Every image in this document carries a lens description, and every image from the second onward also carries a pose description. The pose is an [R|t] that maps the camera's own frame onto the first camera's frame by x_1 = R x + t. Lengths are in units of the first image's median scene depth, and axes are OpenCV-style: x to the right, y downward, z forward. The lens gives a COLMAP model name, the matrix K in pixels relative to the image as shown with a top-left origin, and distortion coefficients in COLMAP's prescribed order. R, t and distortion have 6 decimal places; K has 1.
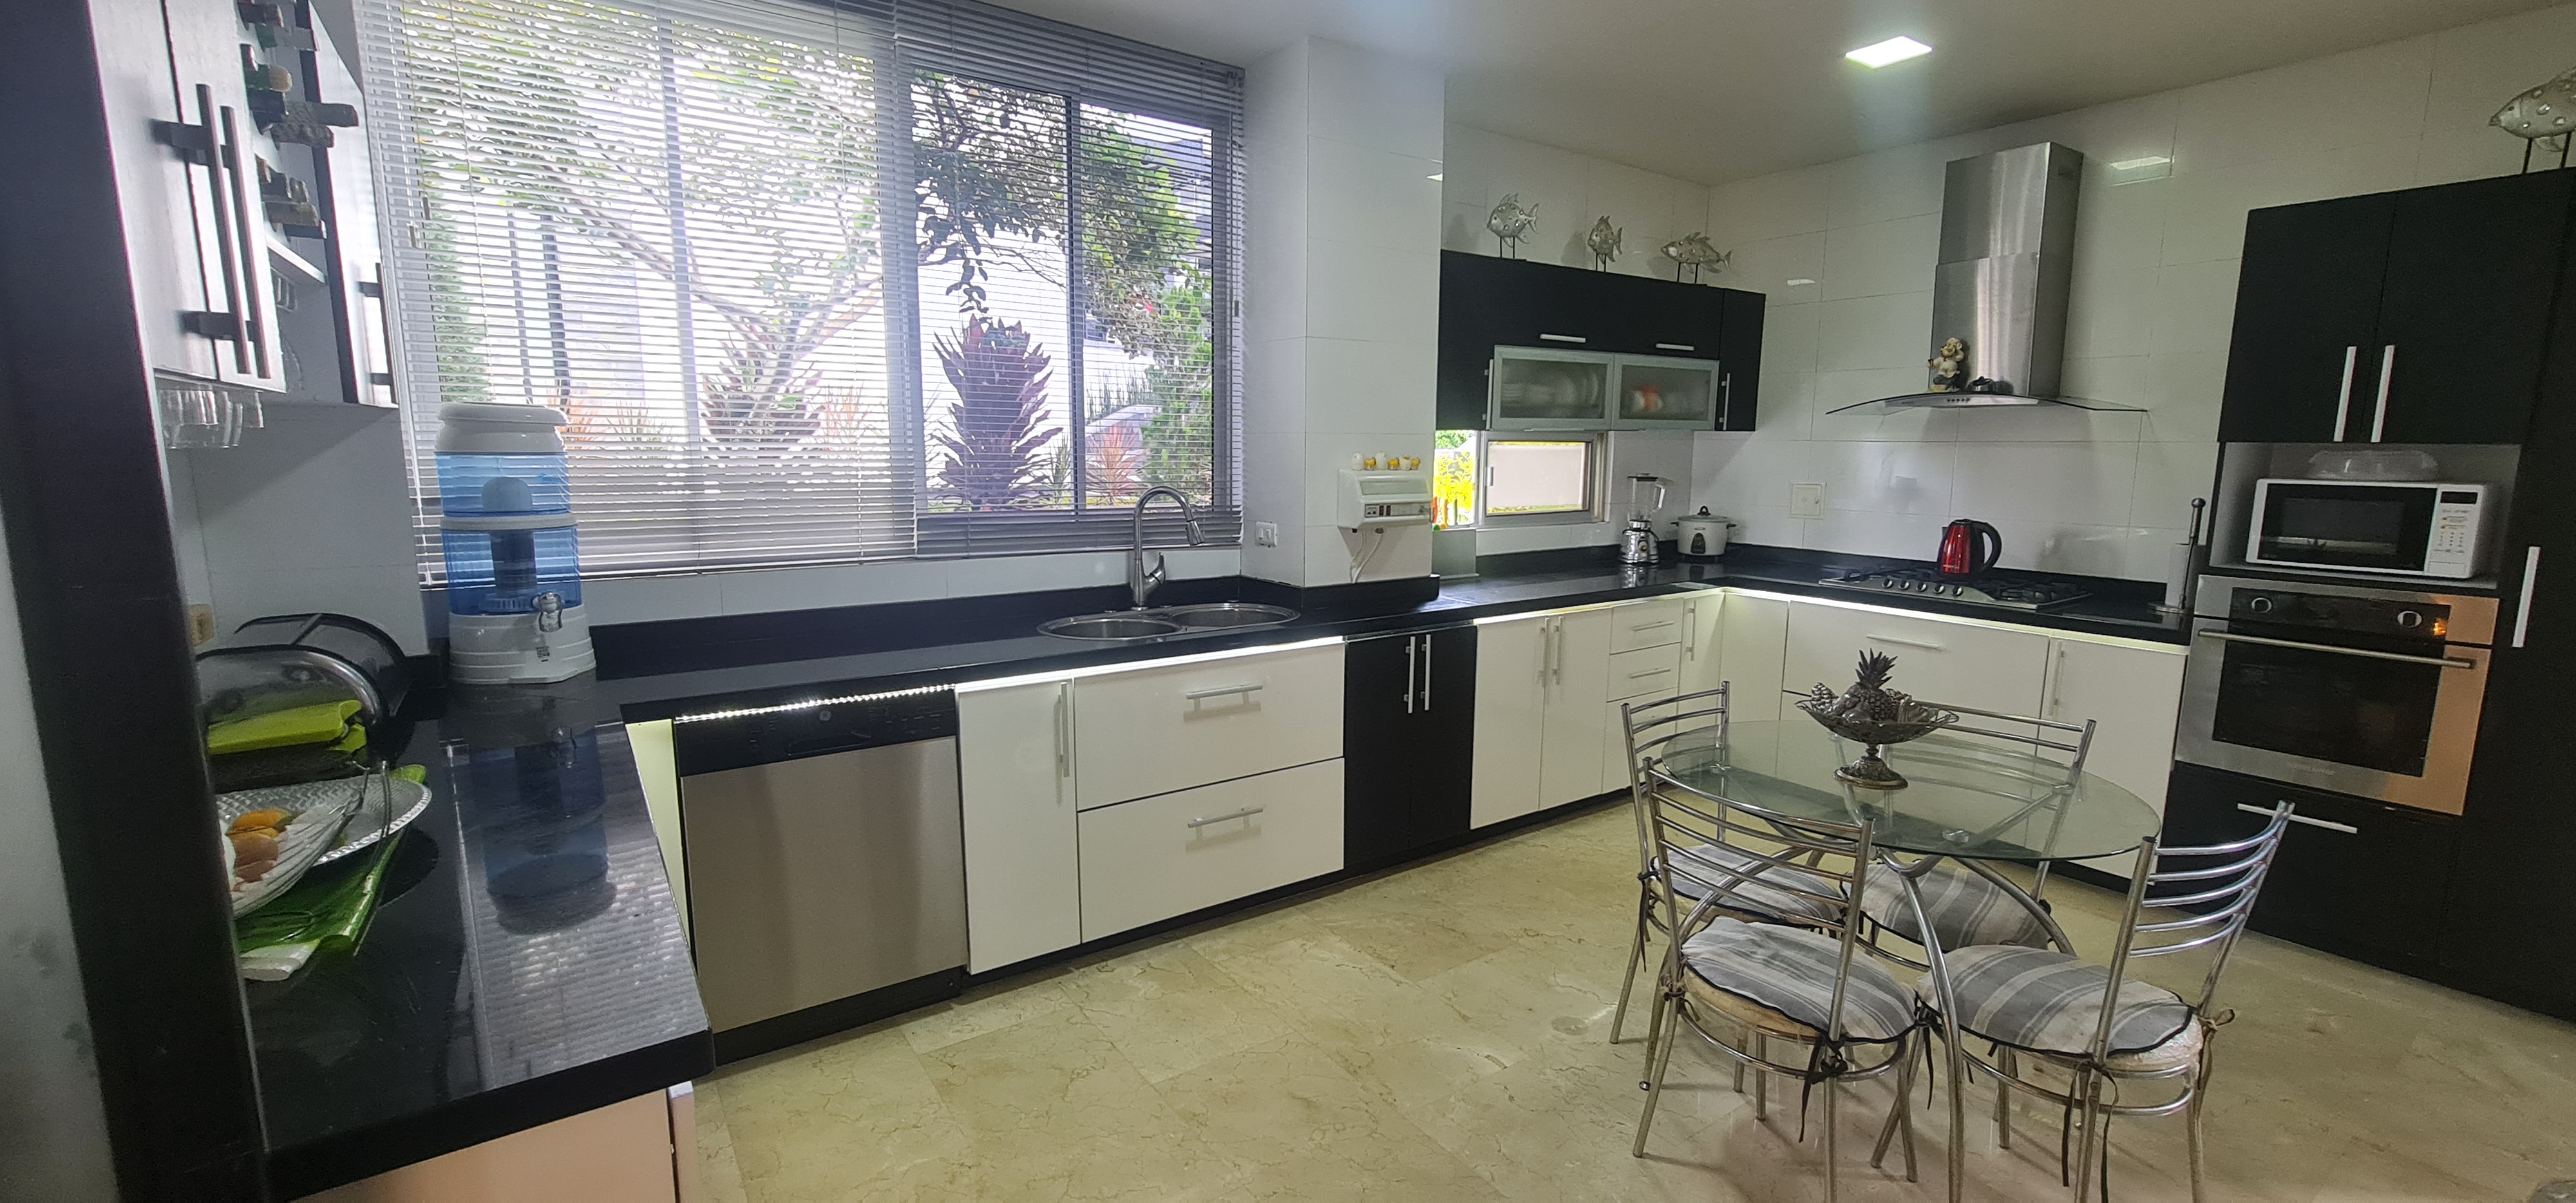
lens RADIAL K [[1049.6, 0, 1296.2], [0, 1049.6, 604.7], [0, 0, 1]] dist [-0.005551, 0.000178]
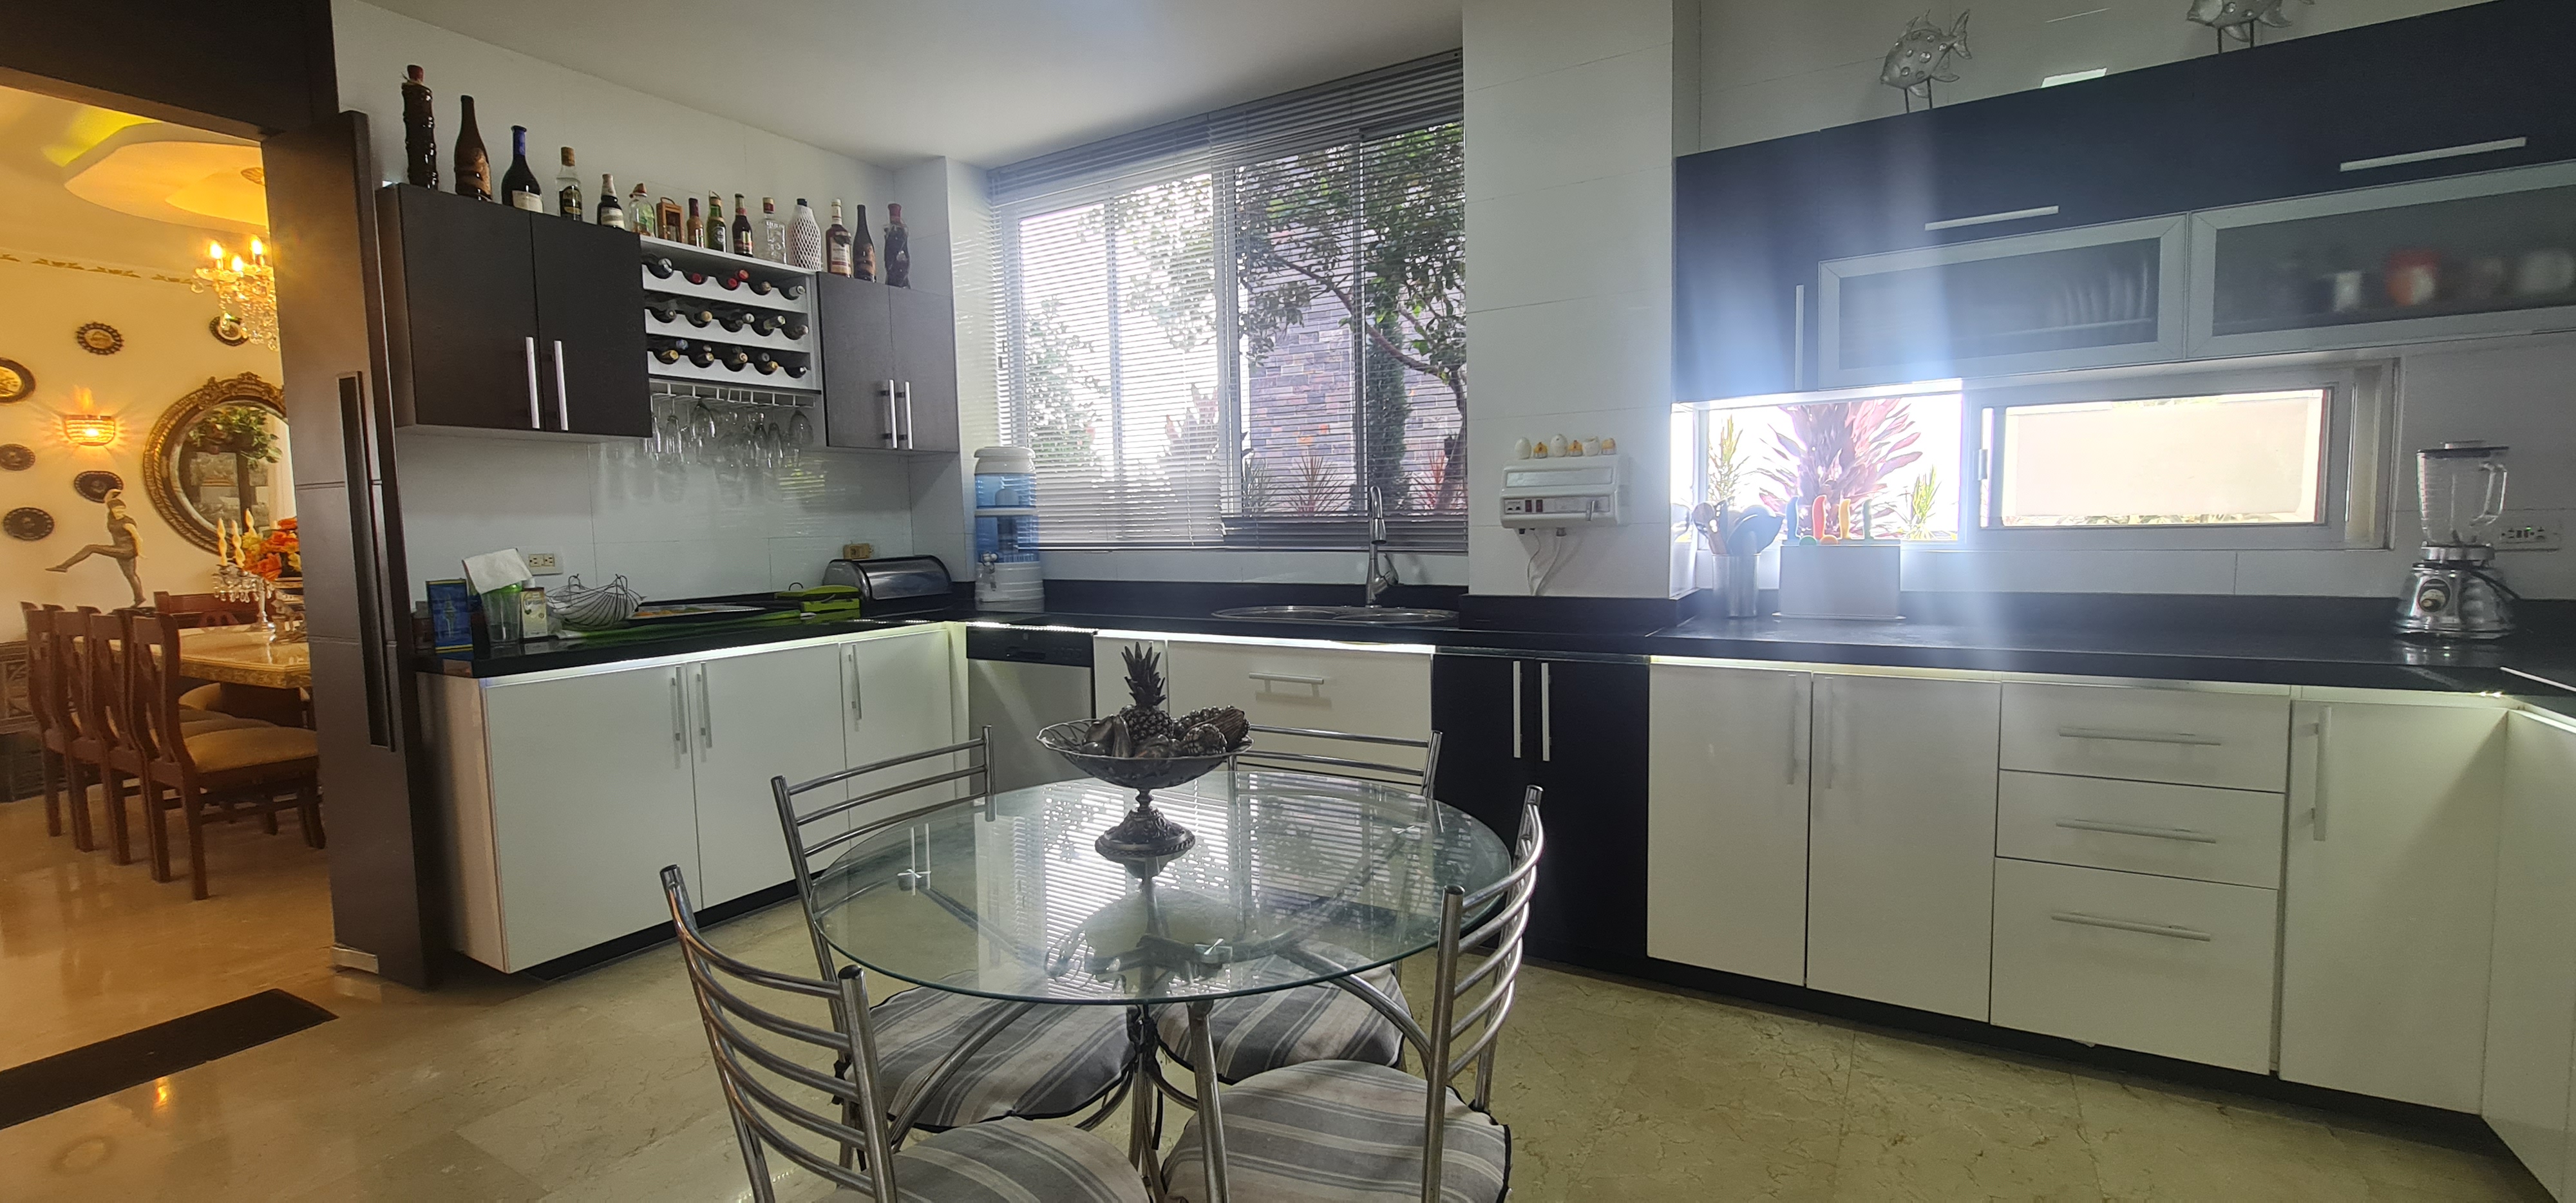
lens RADIAL K [[1049.6, 0, 1296.2], [0, 1049.6, 604.7], [0, 0, 1]] dist [-0.005551, 0.000178]
pose [[0.406556, 0.056464, -0.911879, 0.752211], [-0.117780, 0.992999, 0.008976, 0.000803], [0.906002, 0.103752, 0.410360, 0.505477]]
